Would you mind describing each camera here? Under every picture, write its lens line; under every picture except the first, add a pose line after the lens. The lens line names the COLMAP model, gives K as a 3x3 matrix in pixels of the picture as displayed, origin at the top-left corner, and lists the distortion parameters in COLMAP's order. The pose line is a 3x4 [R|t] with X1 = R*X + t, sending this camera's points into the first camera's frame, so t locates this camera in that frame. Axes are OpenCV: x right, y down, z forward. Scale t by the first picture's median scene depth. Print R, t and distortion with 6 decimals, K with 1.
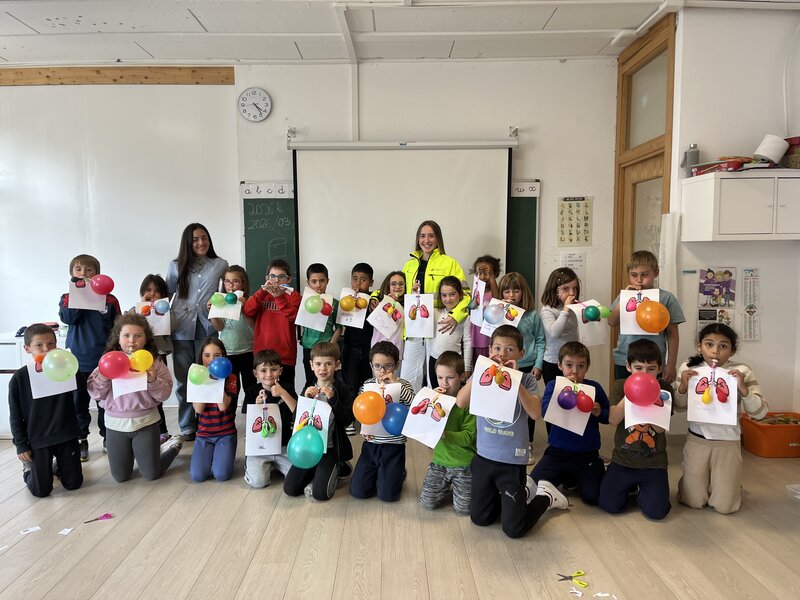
lens RADIAL K [[602.9, 0, 394.1], [0, 602.9, 304.1], [0, 0, 1]] dist [0.082352, -0.104857]
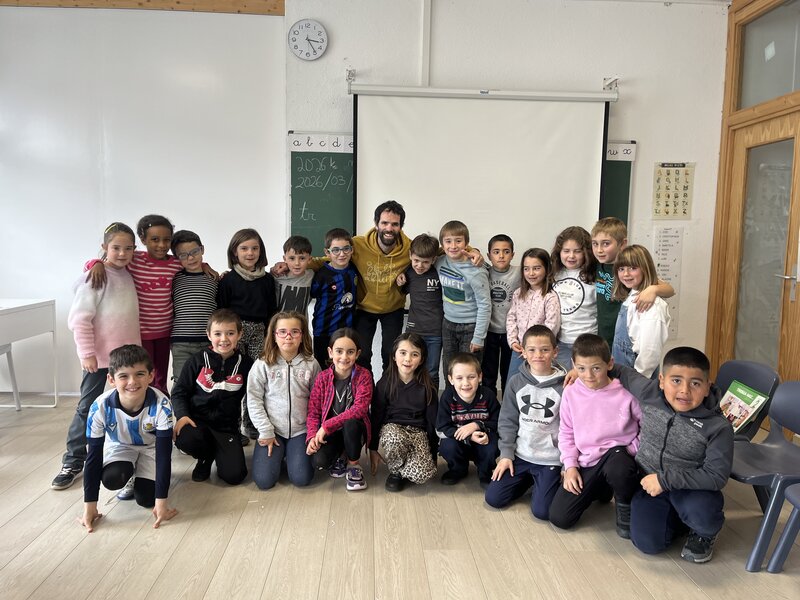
lens RADIAL K [[602.9, 0, 399.8], [0, 602.9, 294.2], [0, 0, 1]] dist [0.082352, -0.104857]
pose [[0.998694, 0.025801, 0.044088, -0.132606], [-0.026112, 0.999638, 0.006484, 0.016583], [-0.043905, -0.007626, 0.999007, 0.149586]]
